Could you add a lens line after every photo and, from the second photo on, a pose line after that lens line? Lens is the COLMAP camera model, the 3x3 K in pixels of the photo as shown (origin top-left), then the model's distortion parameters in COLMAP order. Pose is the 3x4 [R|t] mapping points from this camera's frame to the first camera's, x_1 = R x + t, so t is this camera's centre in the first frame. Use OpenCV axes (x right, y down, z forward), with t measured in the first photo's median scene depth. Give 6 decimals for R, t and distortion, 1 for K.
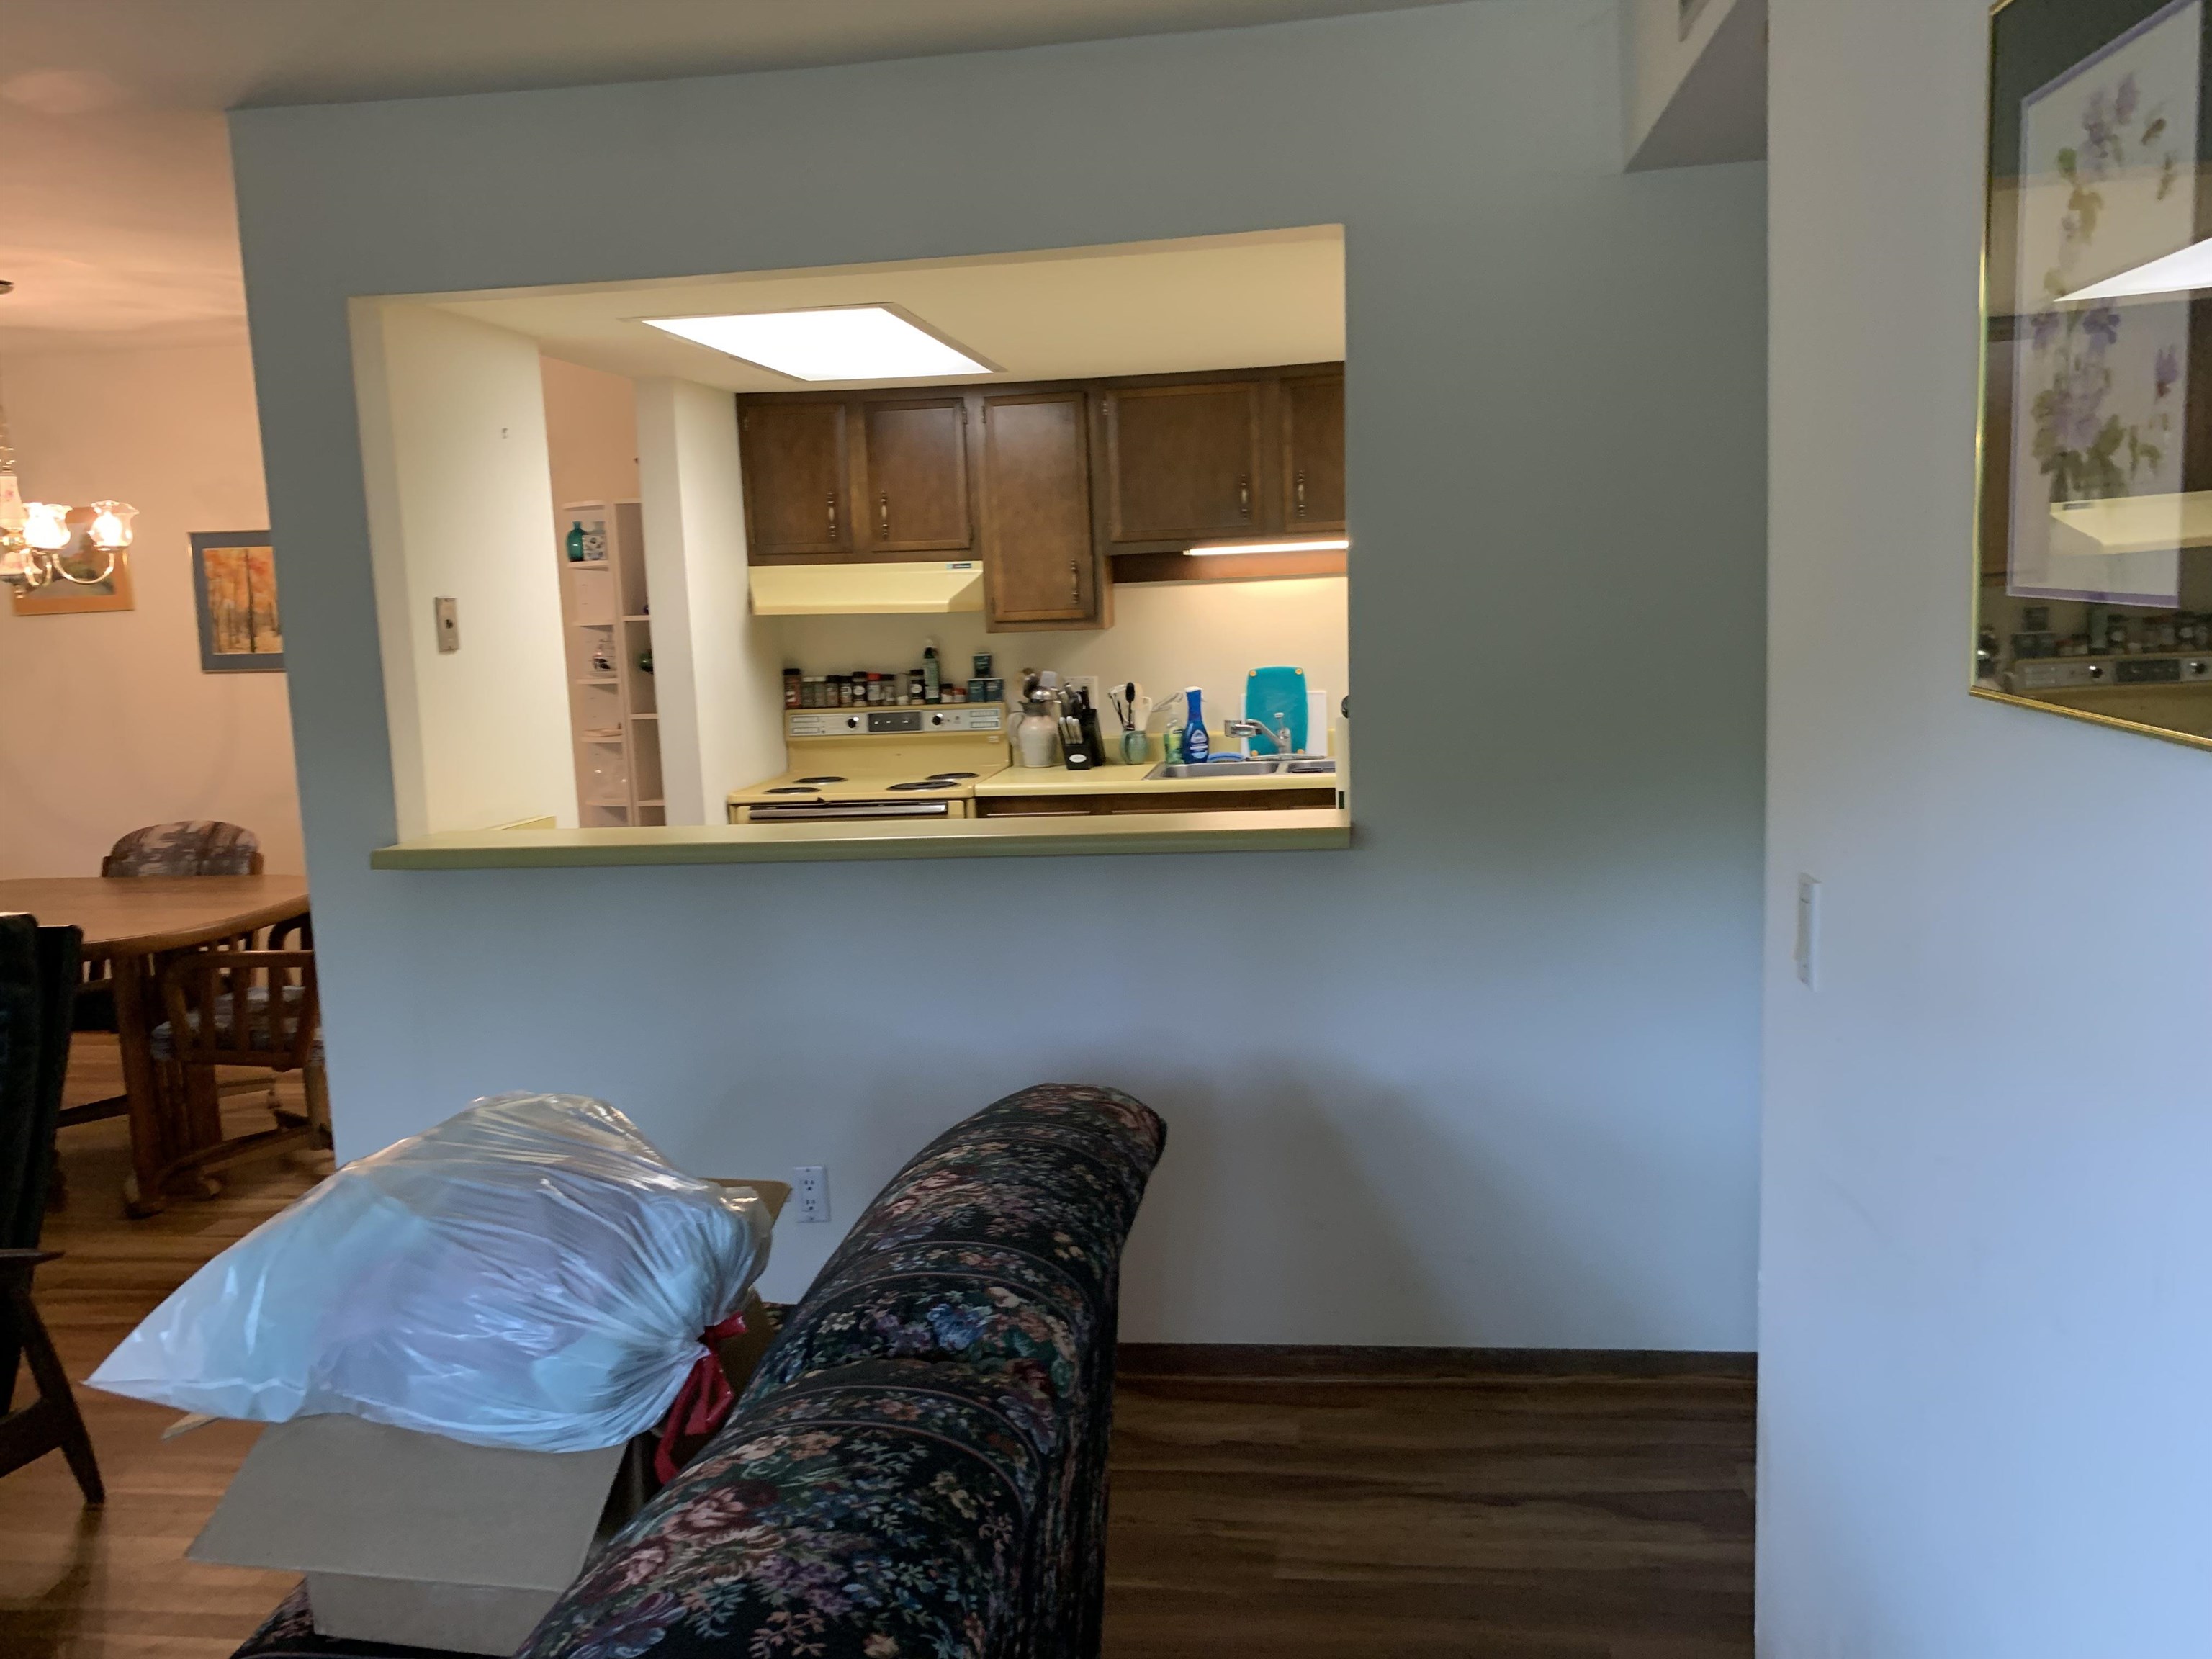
lens RADIAL K [[1699.4, 0, 1109.1], [0, 1699.4, 818.3], [0, 0, 1]] dist [0.020053, -0.014257]
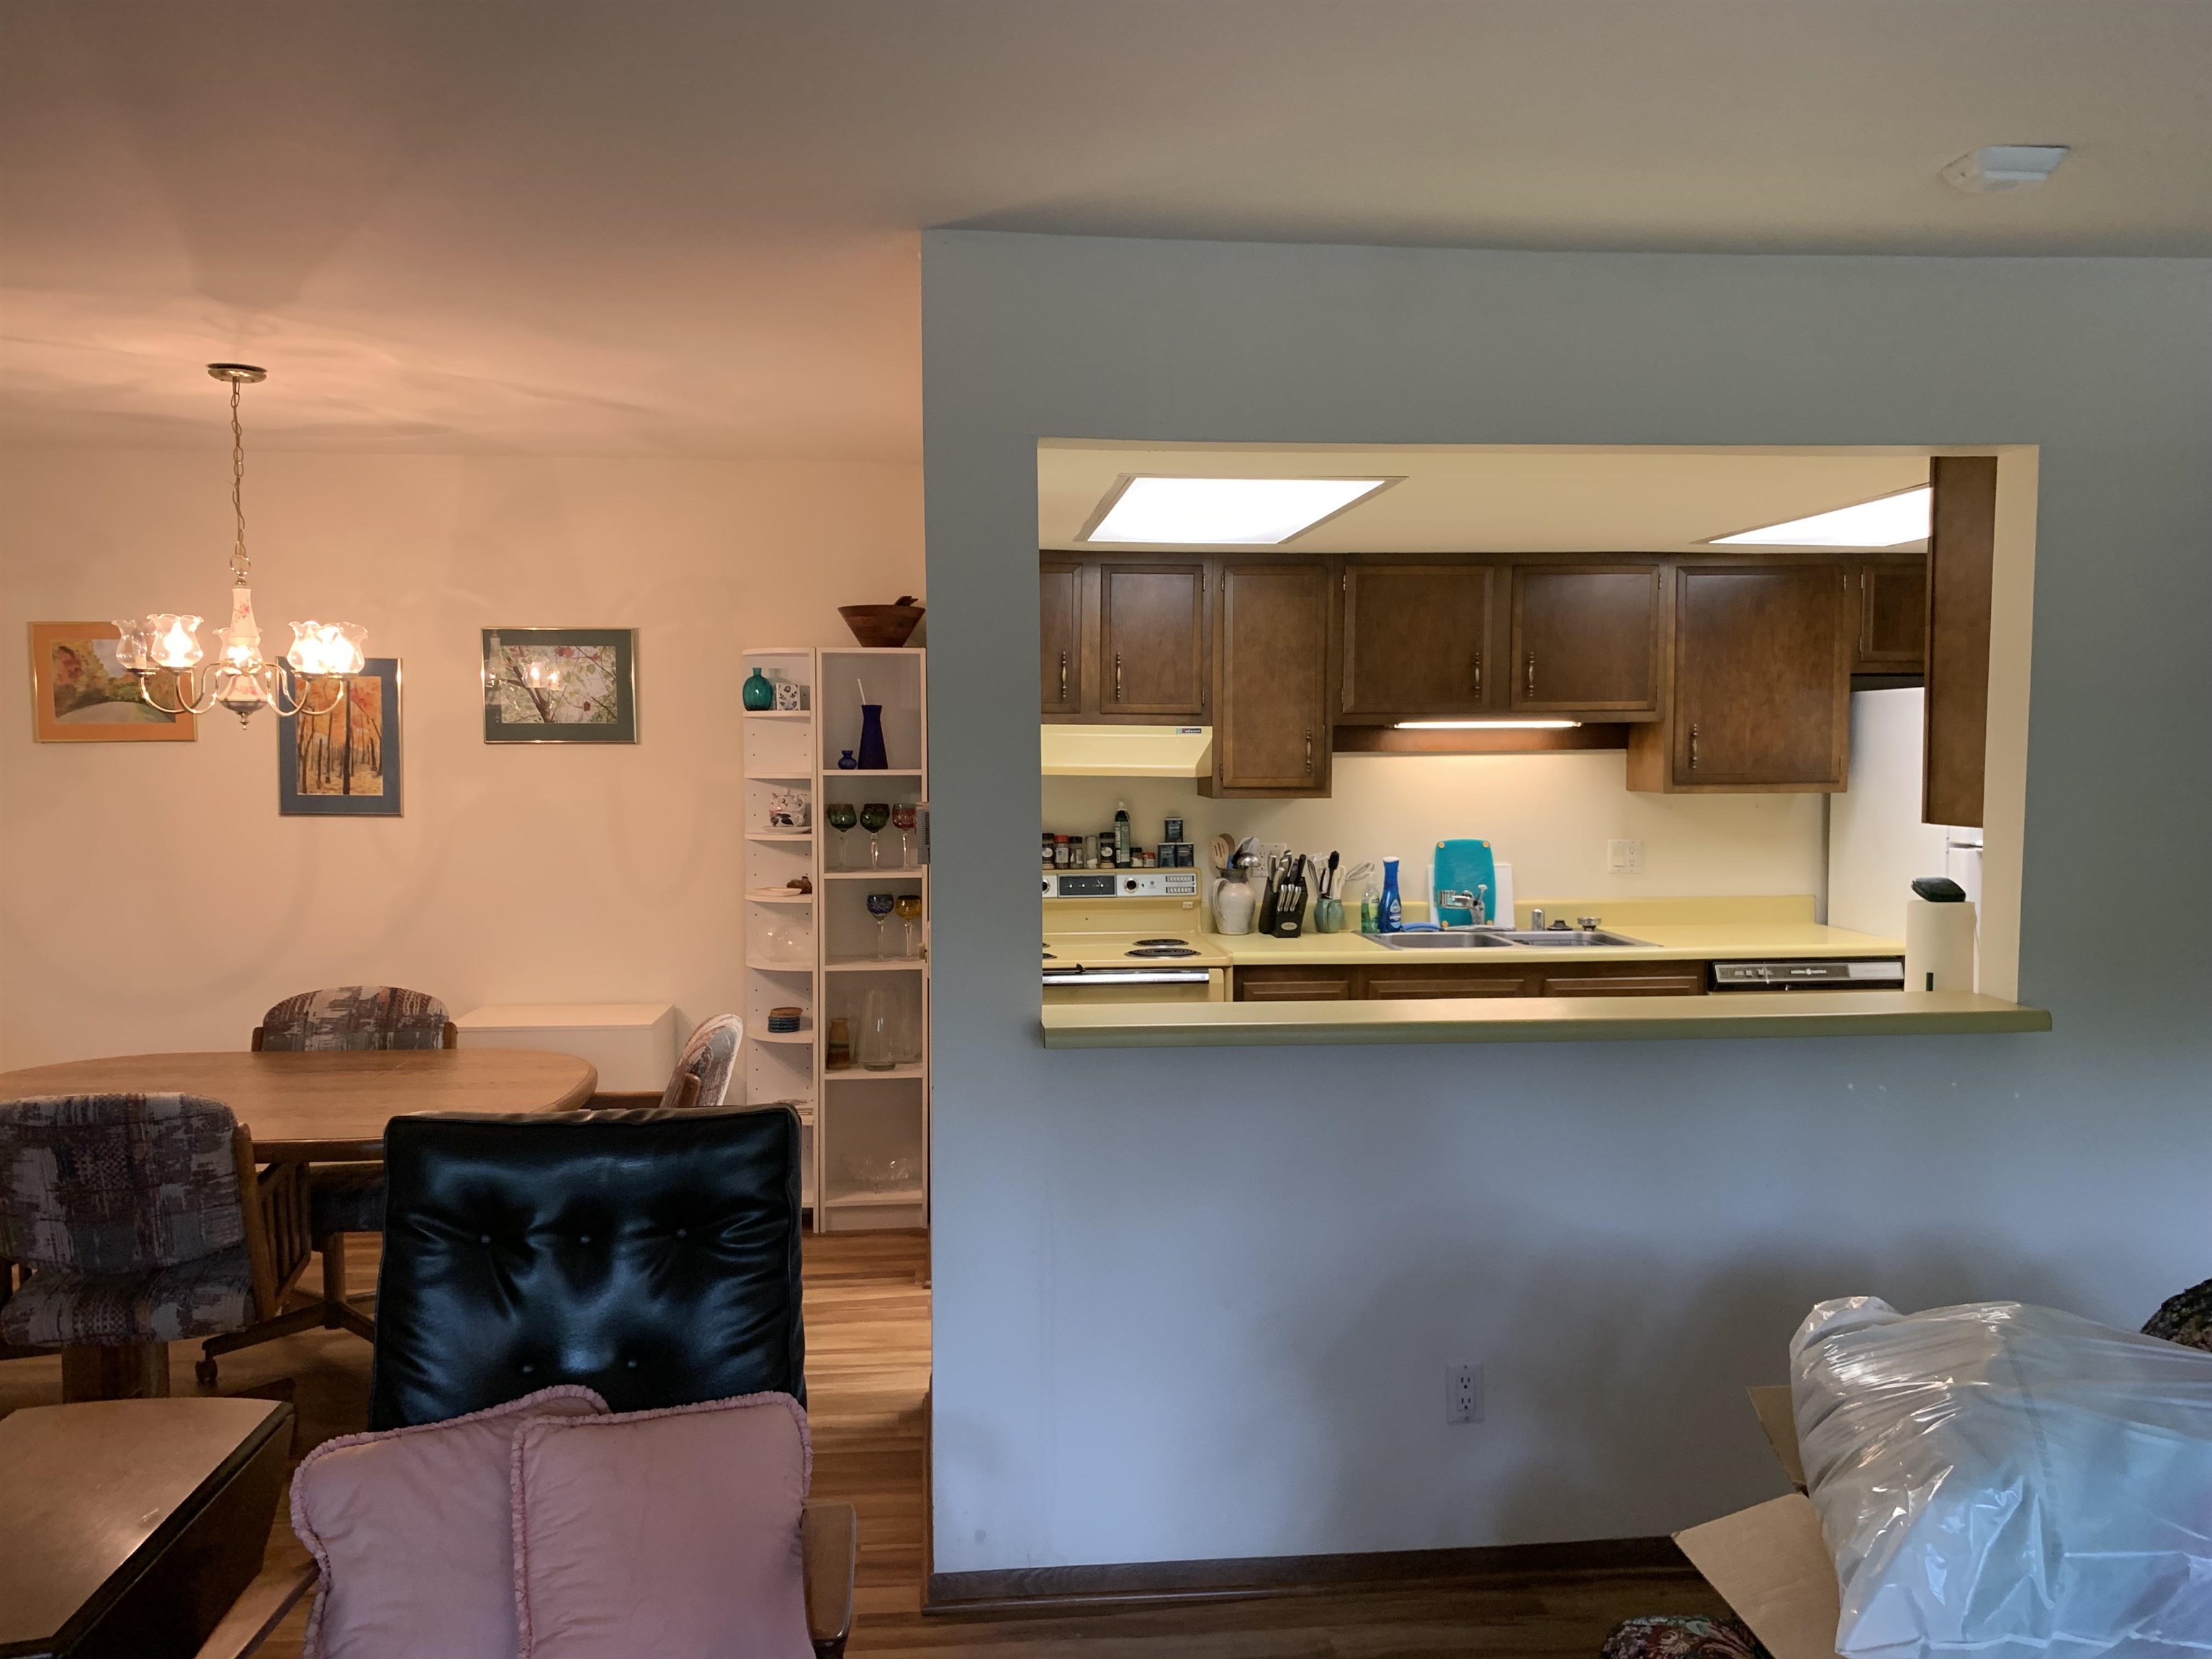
lens RADIAL K [[1699.4, 0, 1109.1], [0, 1699.4, 818.3], [0, 0, 1]] dist [0.020053, -0.014257]
pose [[0.973393, 0.027435, 0.227492, -0.344108], [-0.006417, 0.995681, -0.092619, -0.005322], [-0.229050, 0.088695, 0.969365, 0.054618]]
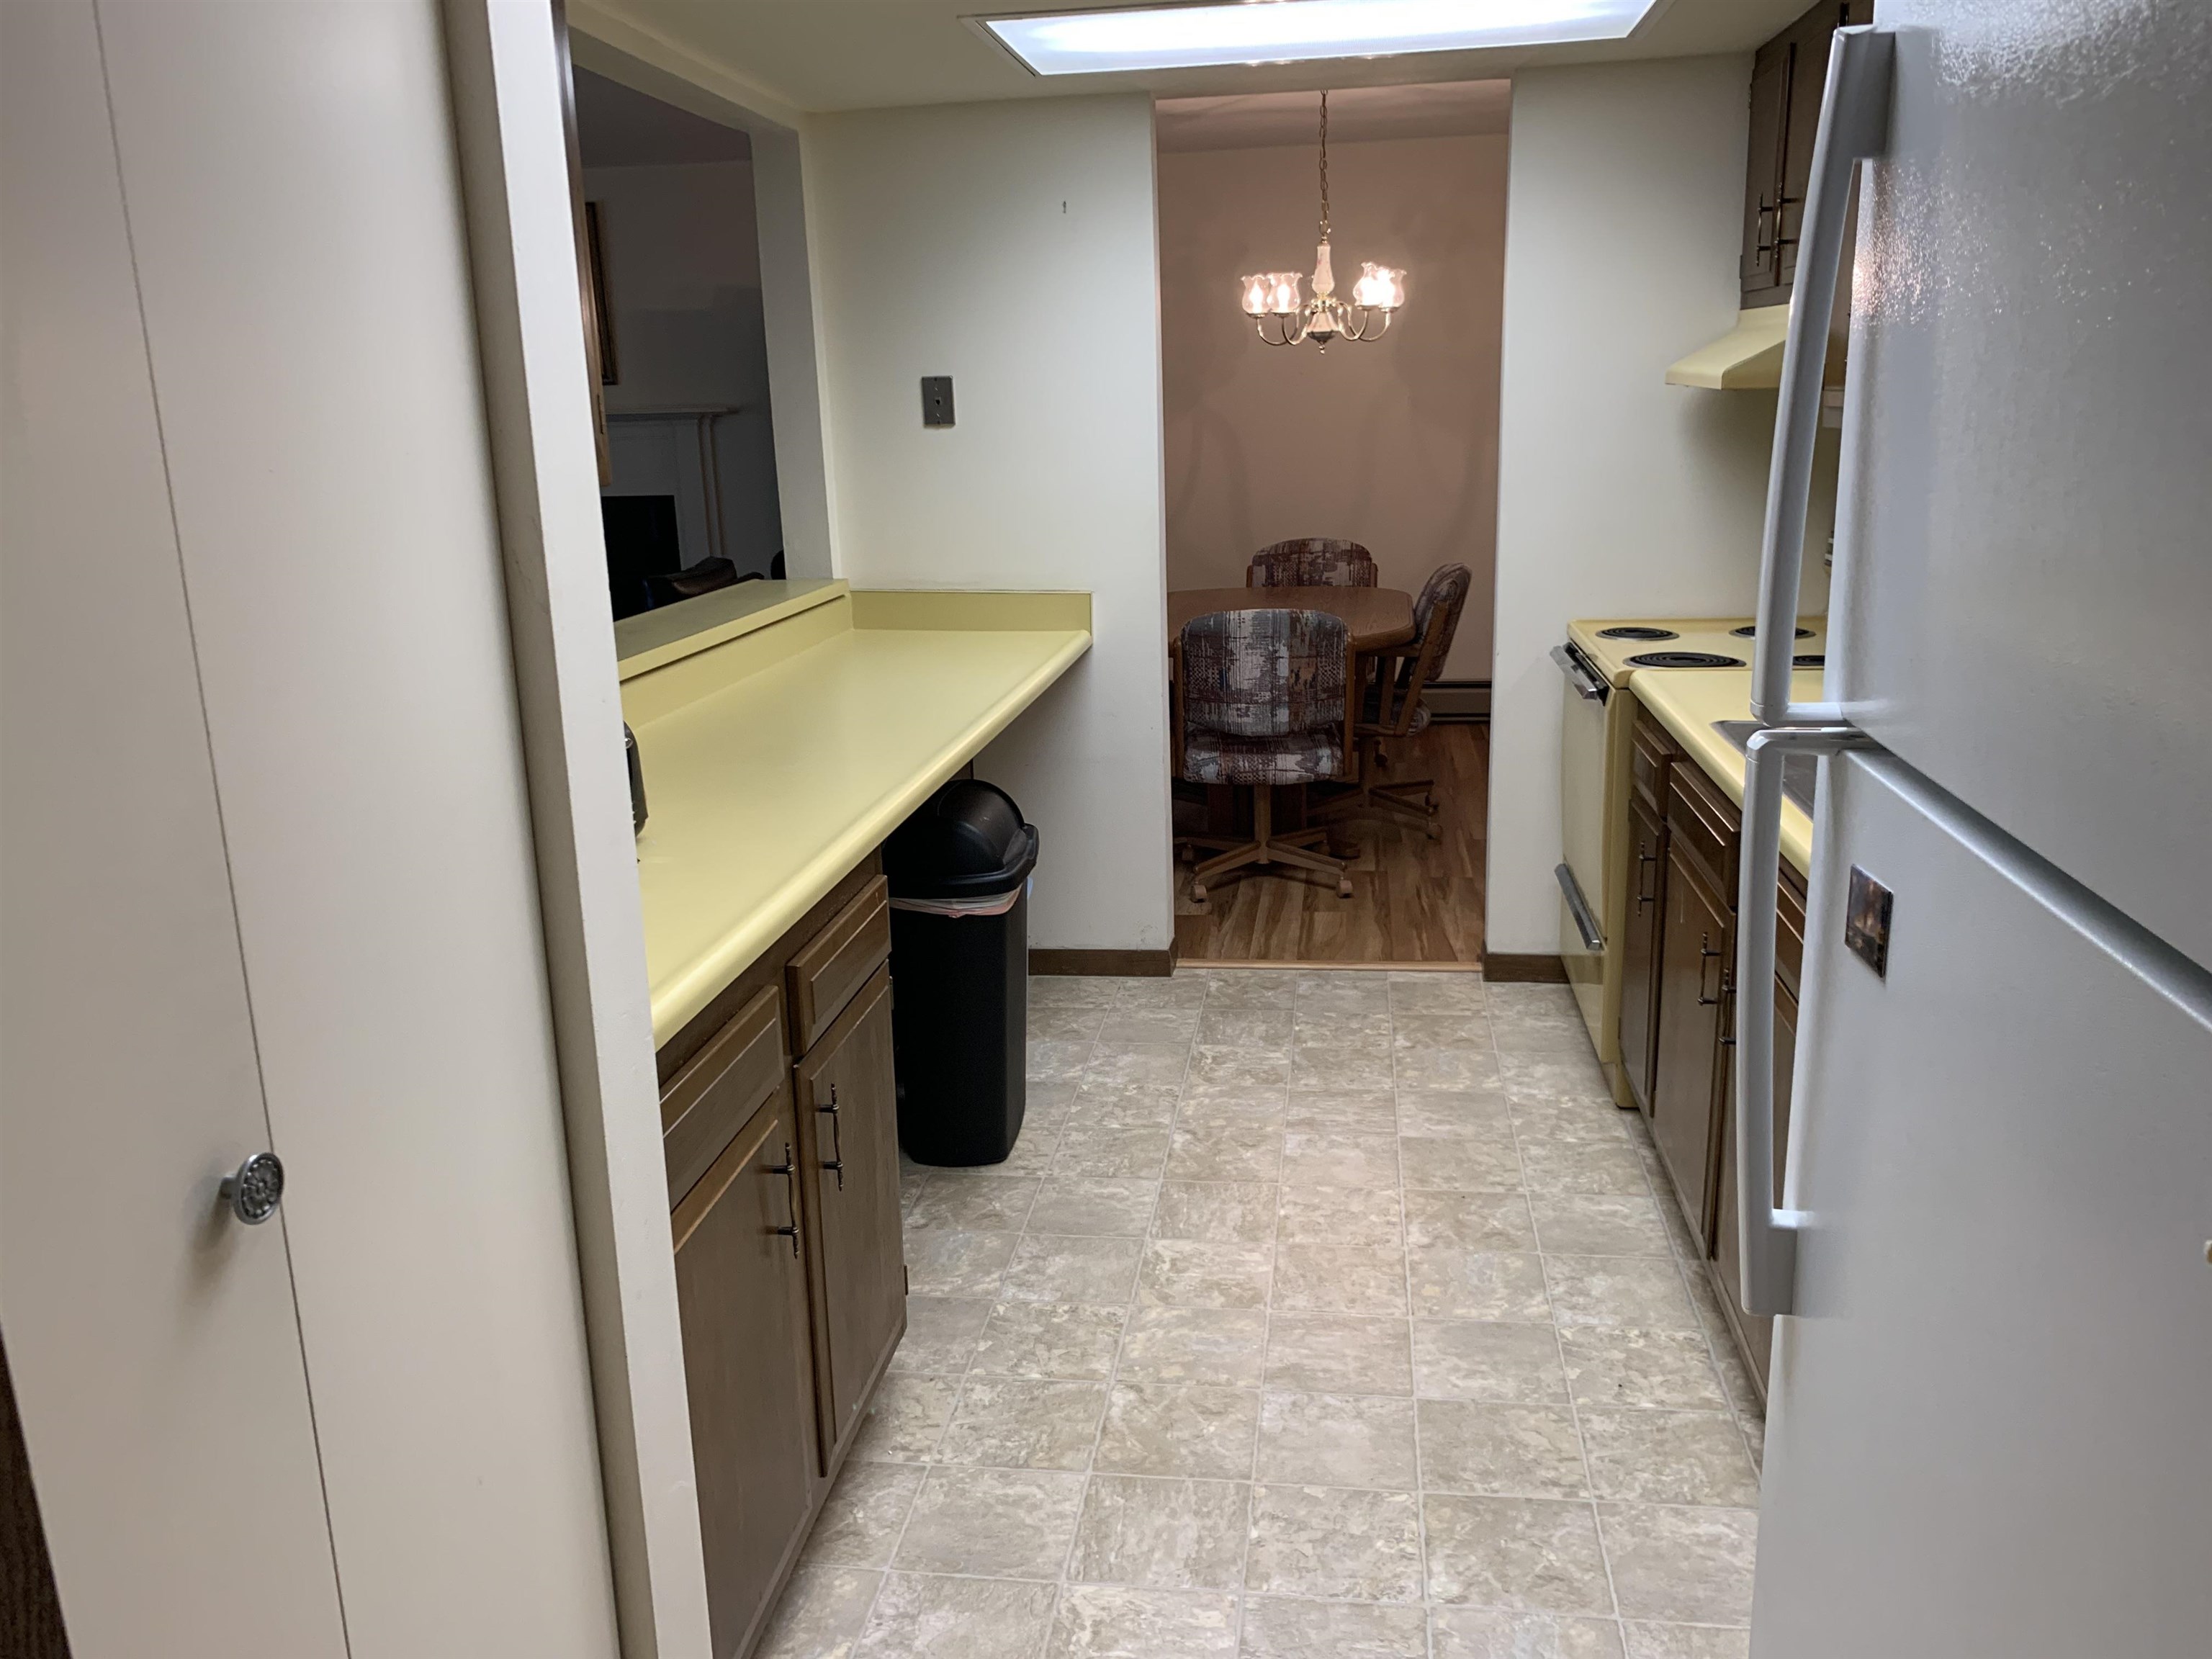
lens RADIAL K [[1668.1, 0, 1121.5], [0, 1668.1, 809.7], [0, 0, 1]] dist [0.192110, -0.360012]
pose [[-0.003562, 0.275717, -0.961232, 0.510736], [-0.110654, 0.955227, 0.274404, -0.113571], [0.993853, 0.107342, 0.027107, 0.734509]]
